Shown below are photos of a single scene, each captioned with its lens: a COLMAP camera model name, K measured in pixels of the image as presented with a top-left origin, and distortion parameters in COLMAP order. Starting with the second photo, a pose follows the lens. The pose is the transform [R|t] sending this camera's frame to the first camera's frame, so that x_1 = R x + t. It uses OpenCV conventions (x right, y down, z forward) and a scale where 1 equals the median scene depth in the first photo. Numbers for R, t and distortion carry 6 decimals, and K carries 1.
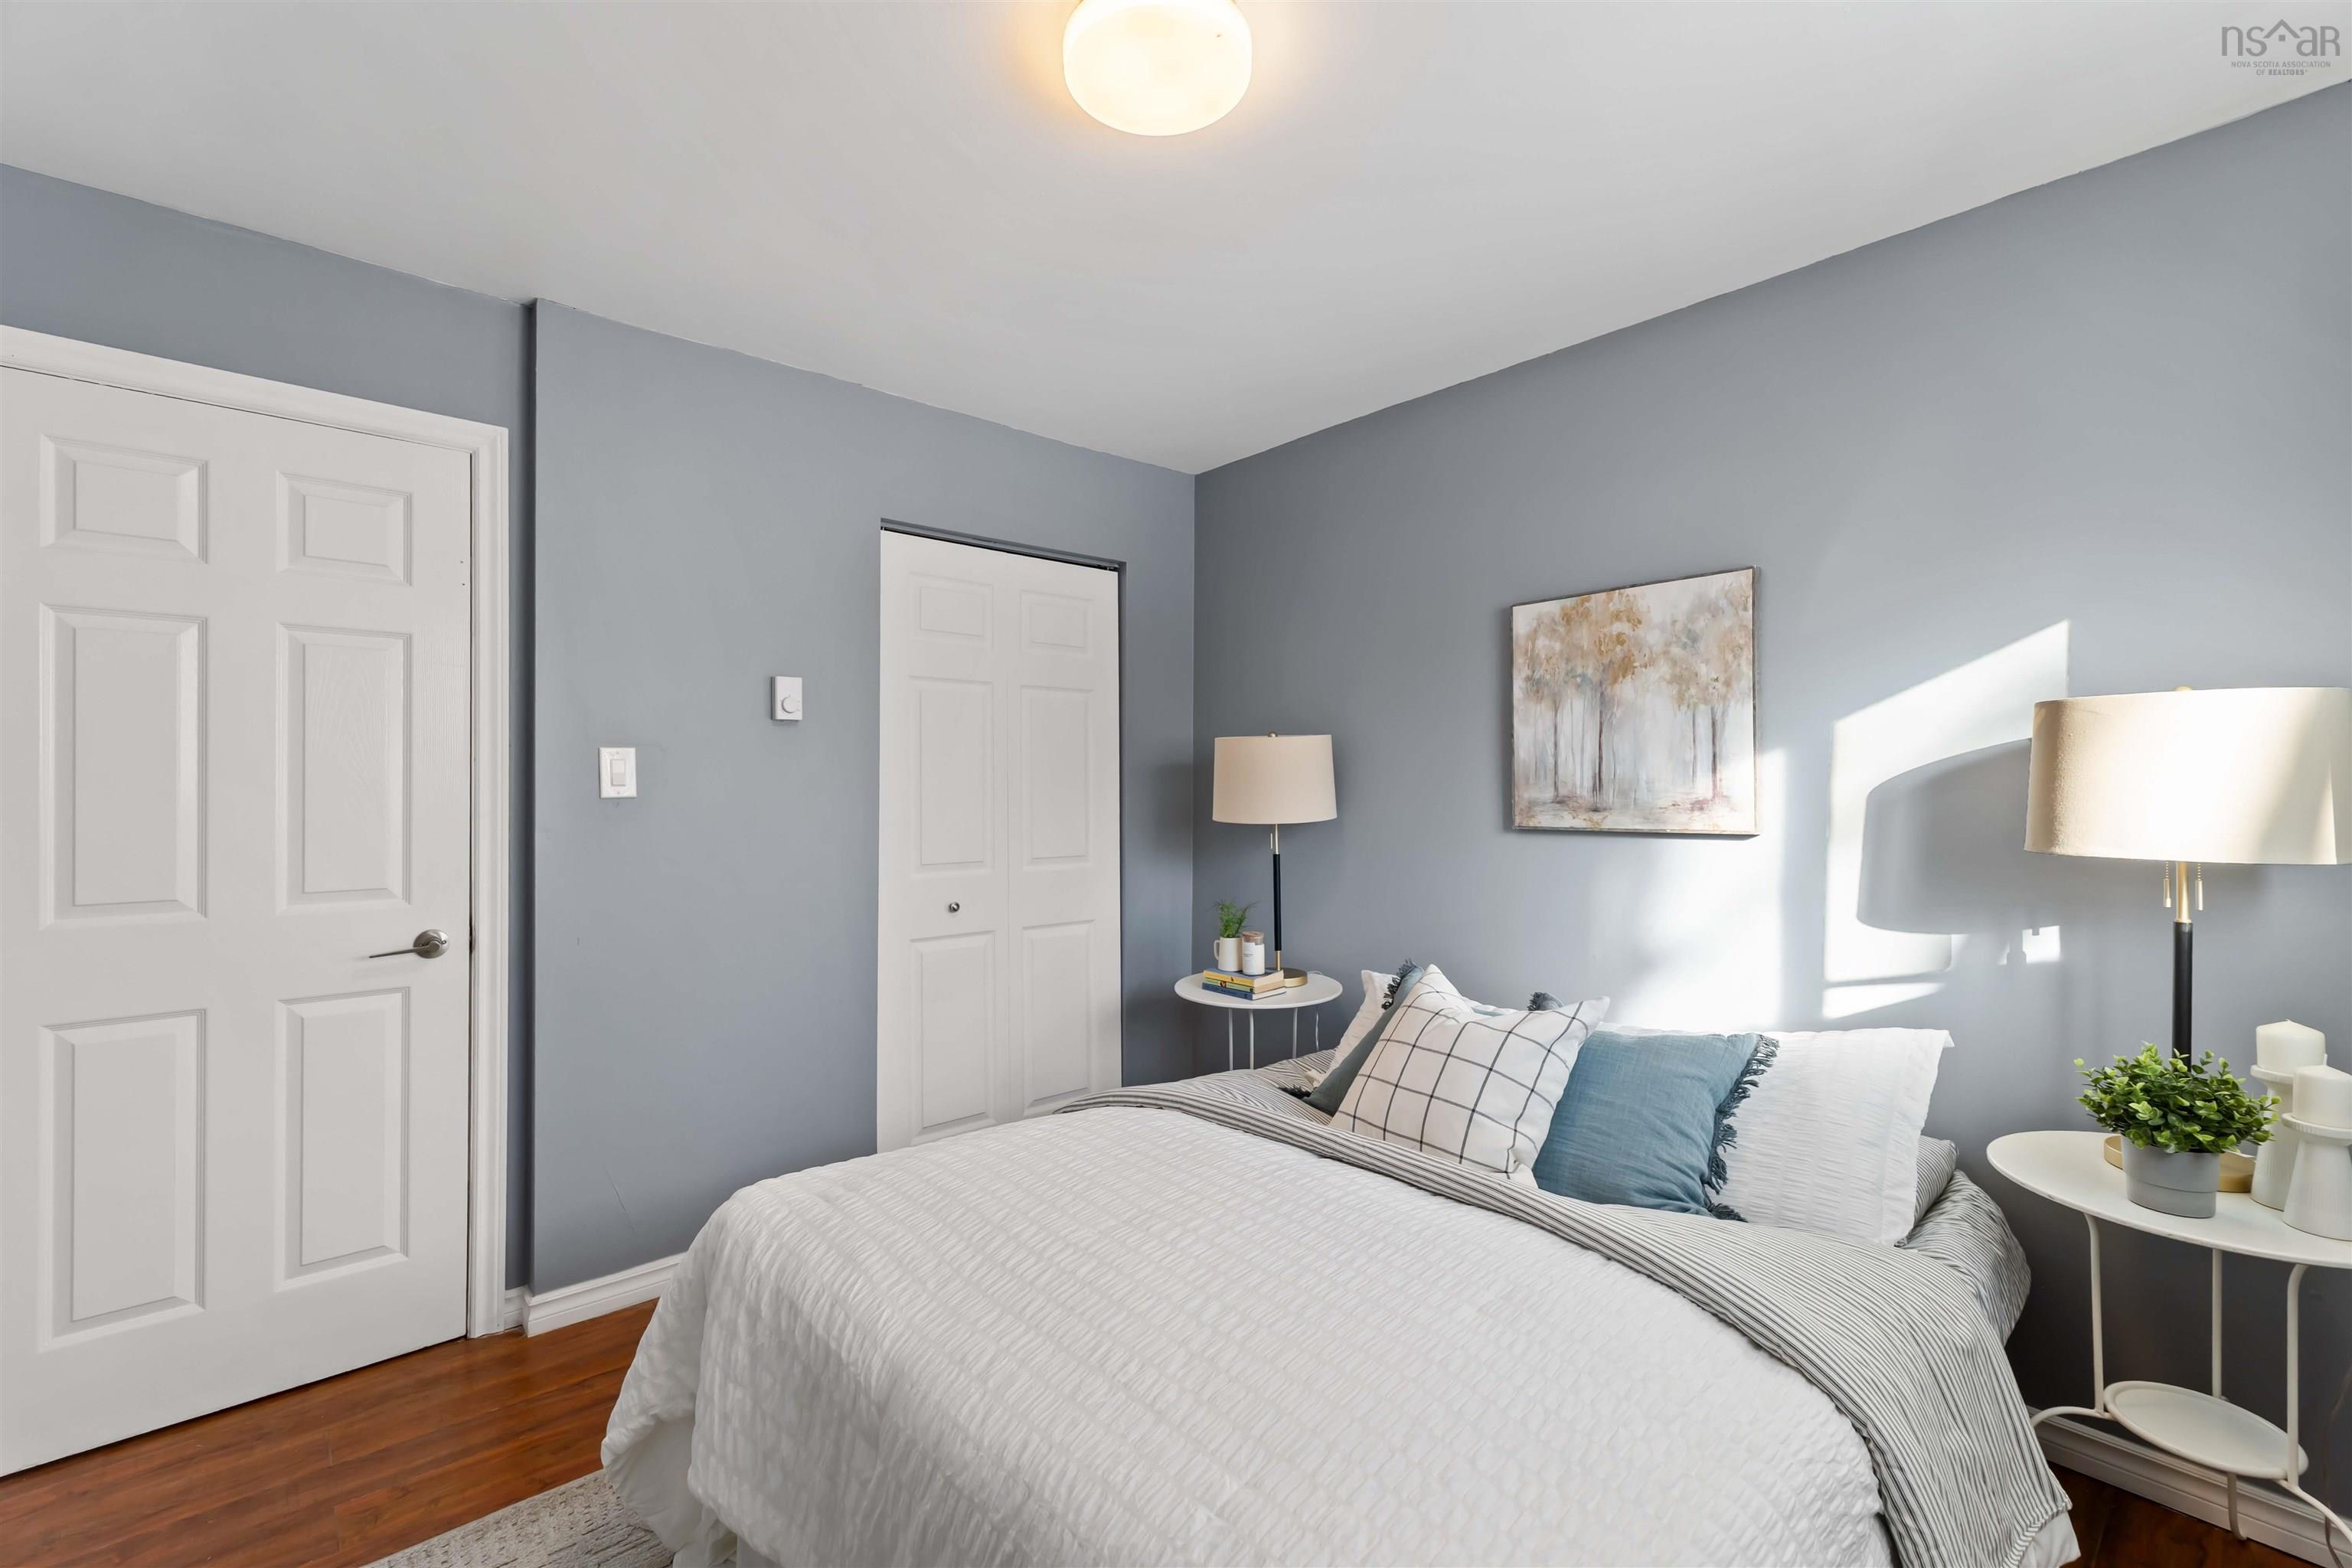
lens RADIAL K [[981.6, 0, 1179.5], [0, 981.6, 788.0], [0, 0, 1]] dist [0.005774, -0.000545]
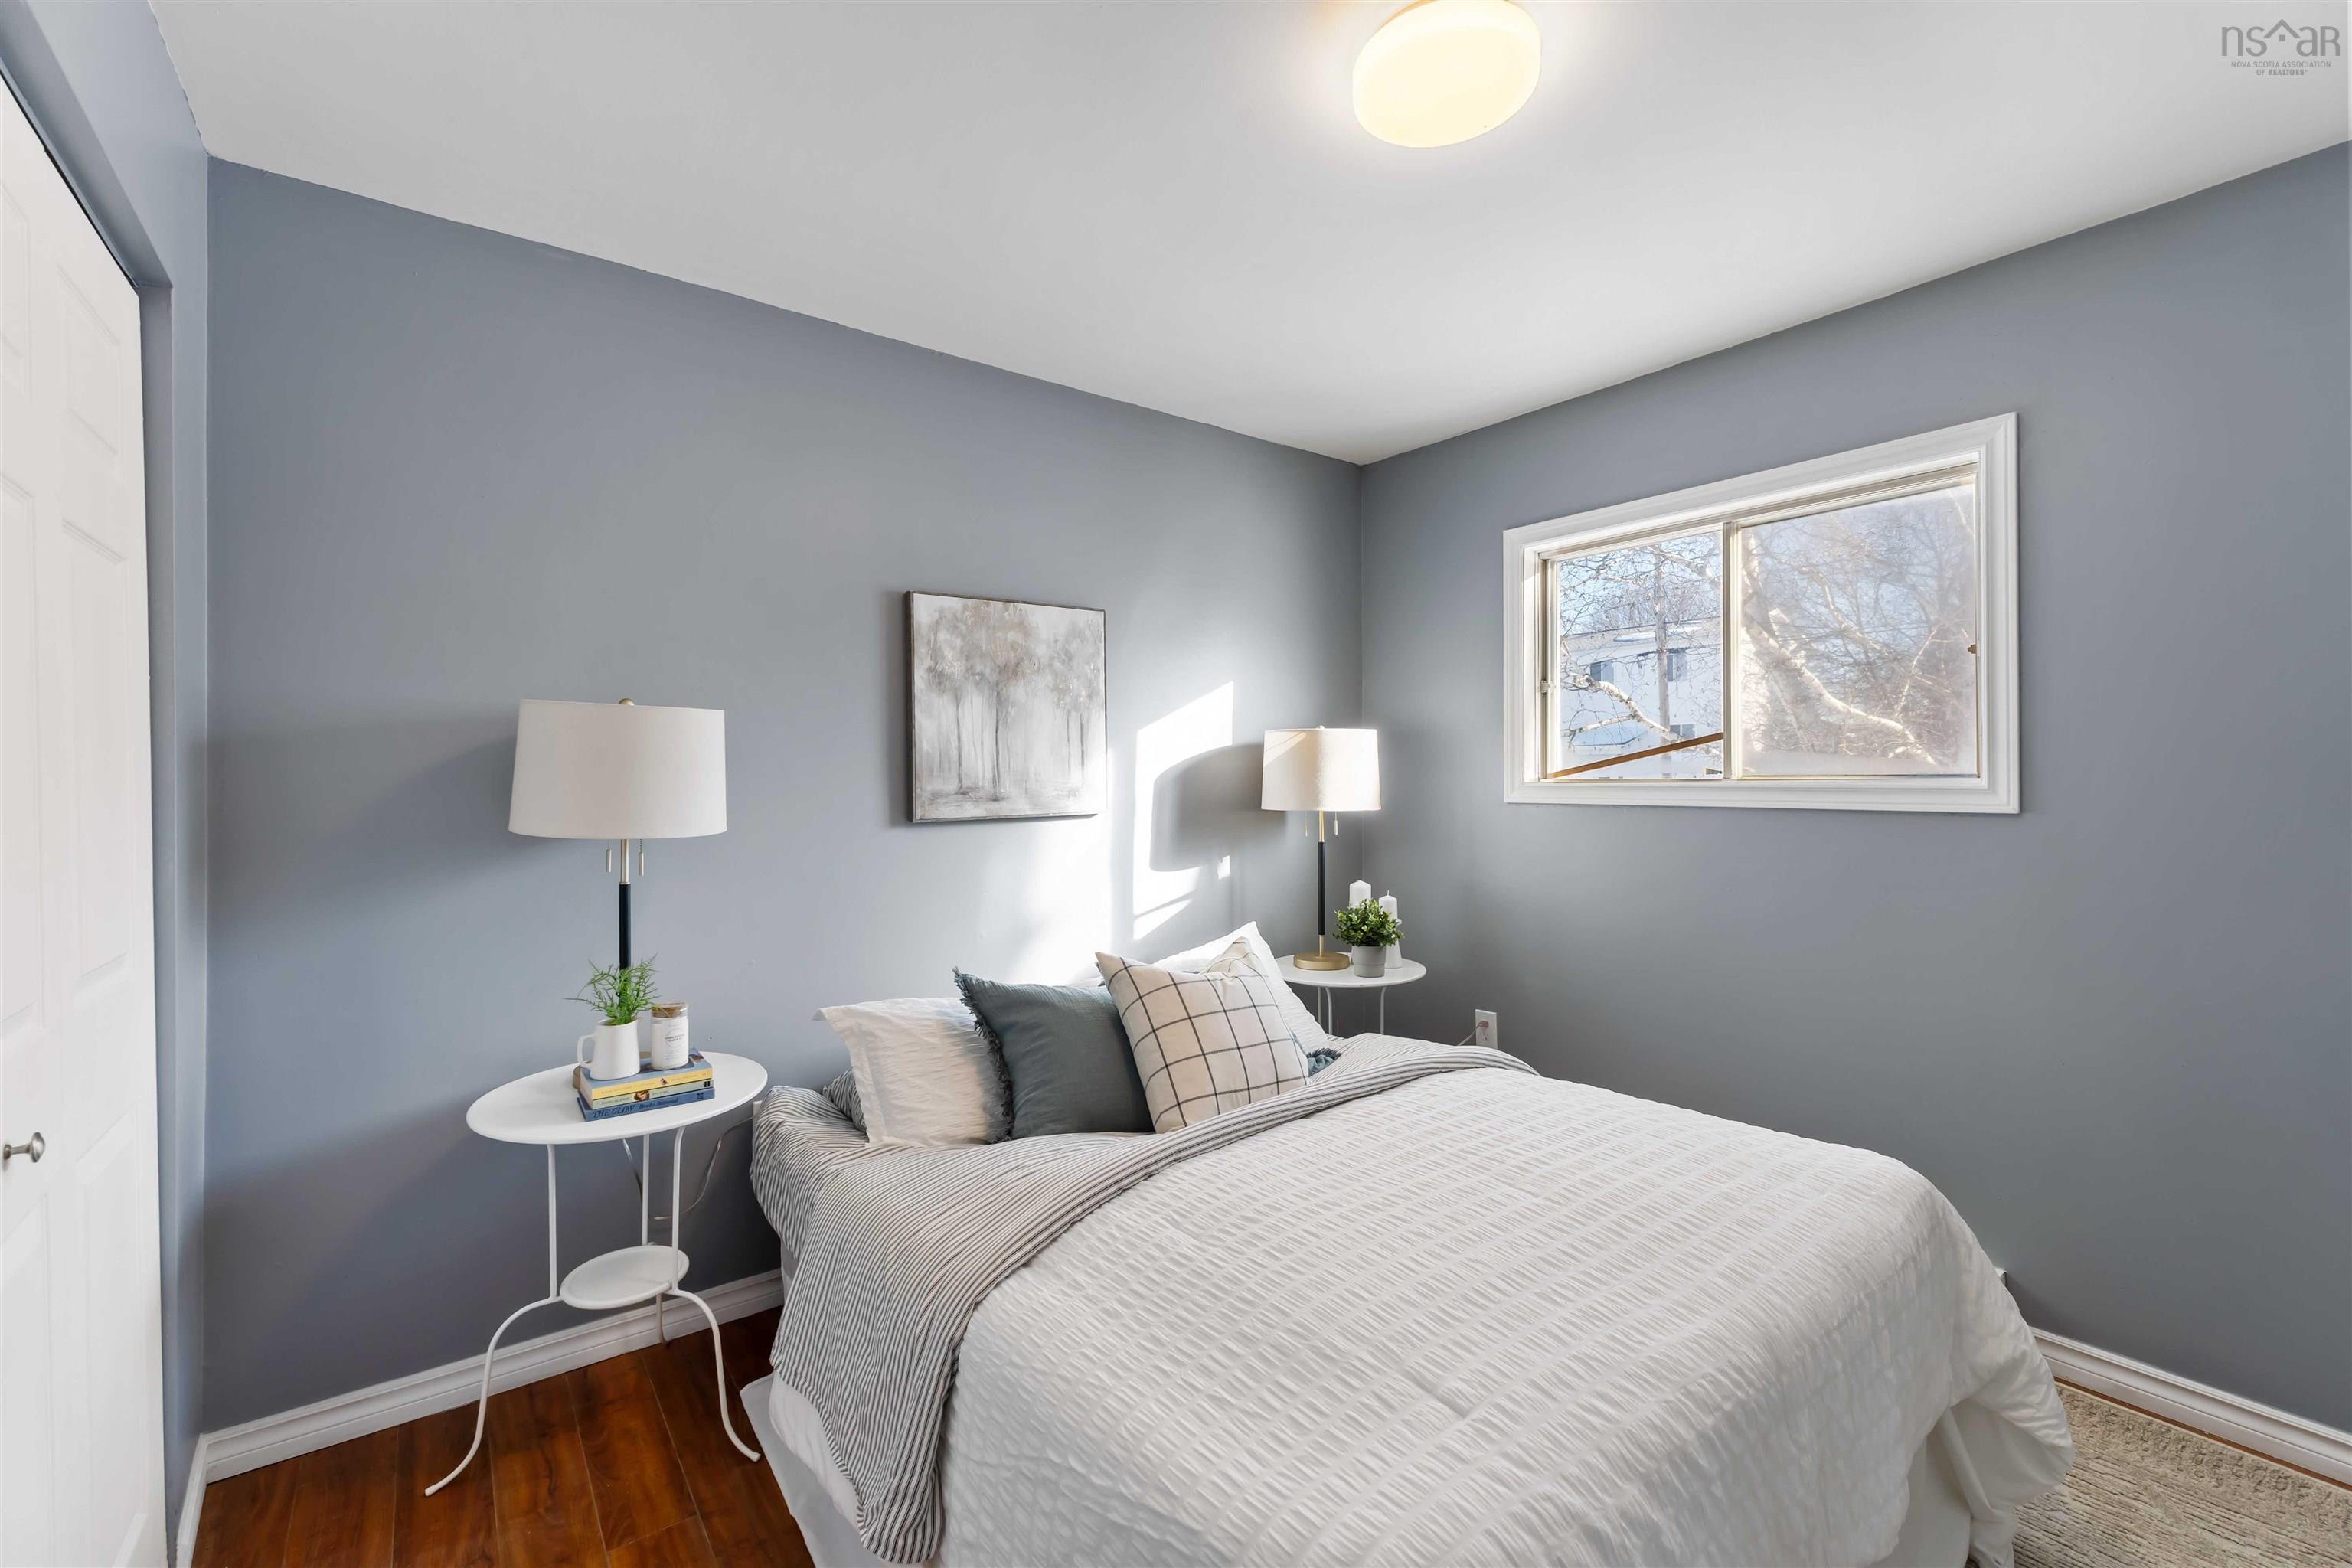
lens RADIAL K [[981.6, 0, 1176.8], [0, 981.6, 776.5], [0, 0, 1]] dist [0.005774, -0.000545]
pose [[0.099585, -0.008330, 0.994994, -0.641840], [0.005606, 0.999954, 0.007811, -0.010418], [-0.995013, 0.004800, 0.099627, 0.690658]]
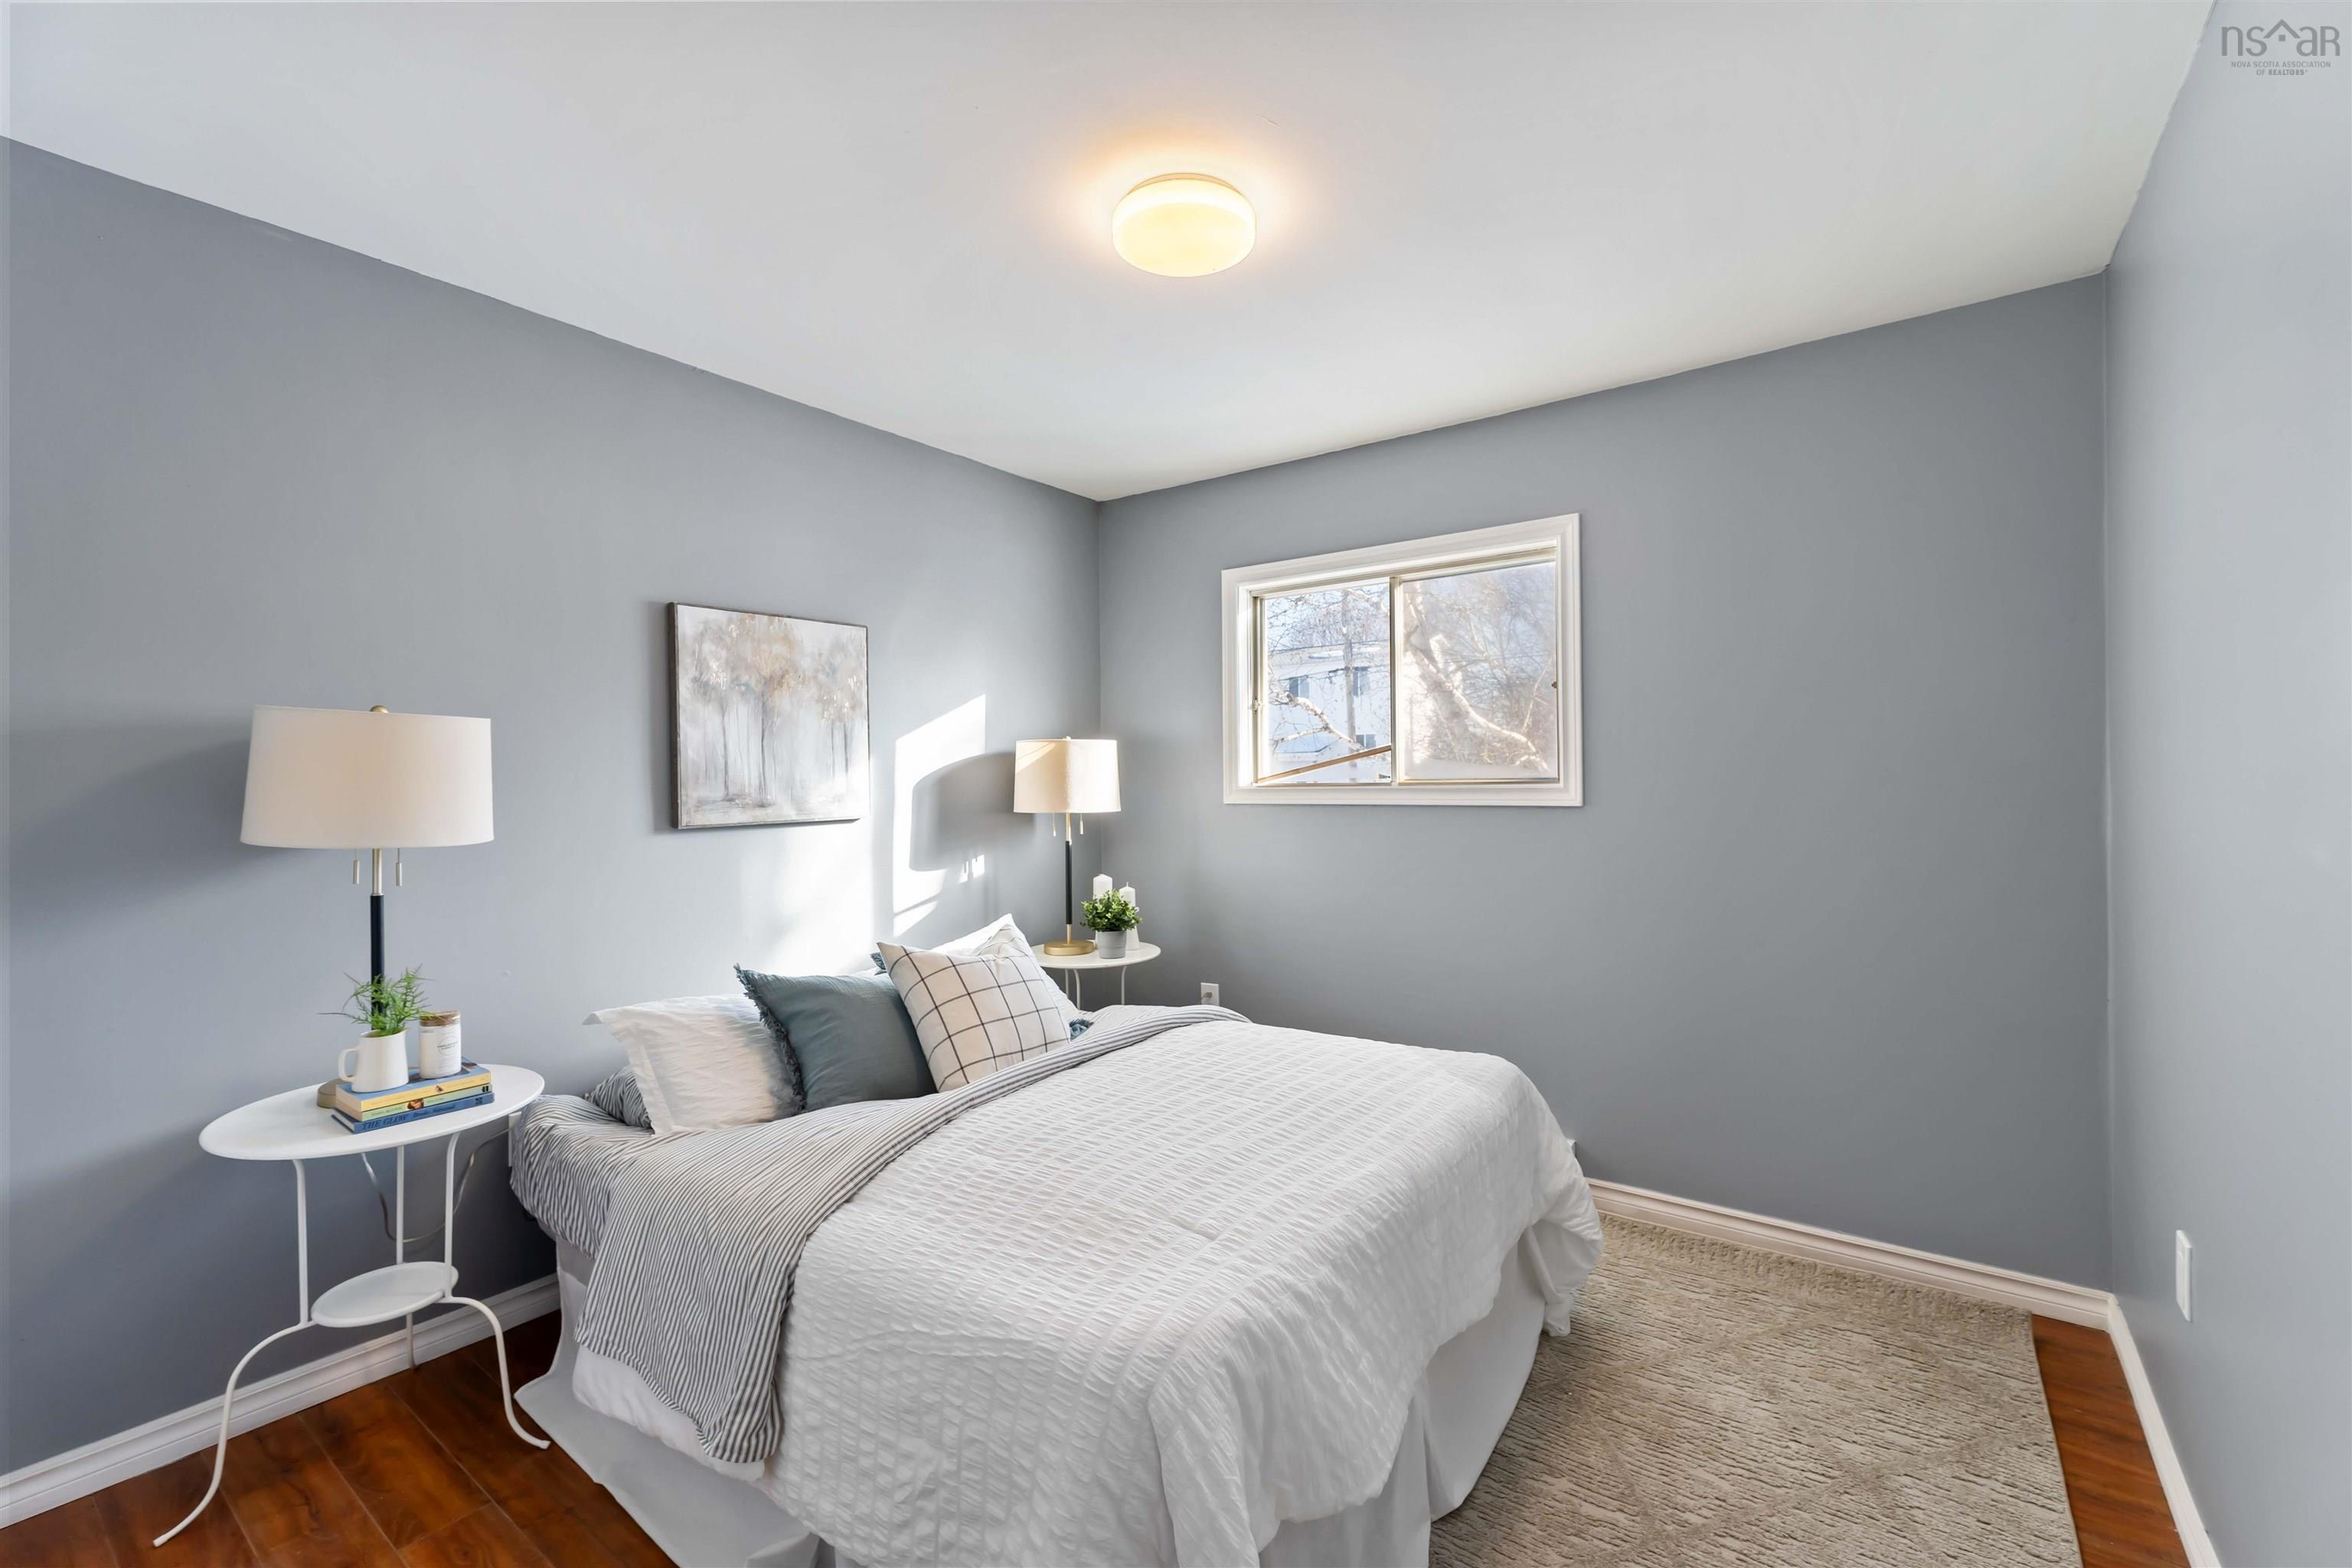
lens RADIAL K [[981.6, 0, 1175.2], [0, 981.6, 783.2], [0, 0, 1]] dist [0.005774, -0.000545]
pose [[-0.181993, -0.007796, 0.983269, -0.778250], [0.008735, 0.999916, 0.009545, -0.010159], [-0.983261, 0.010326, -0.181910, 0.736661]]
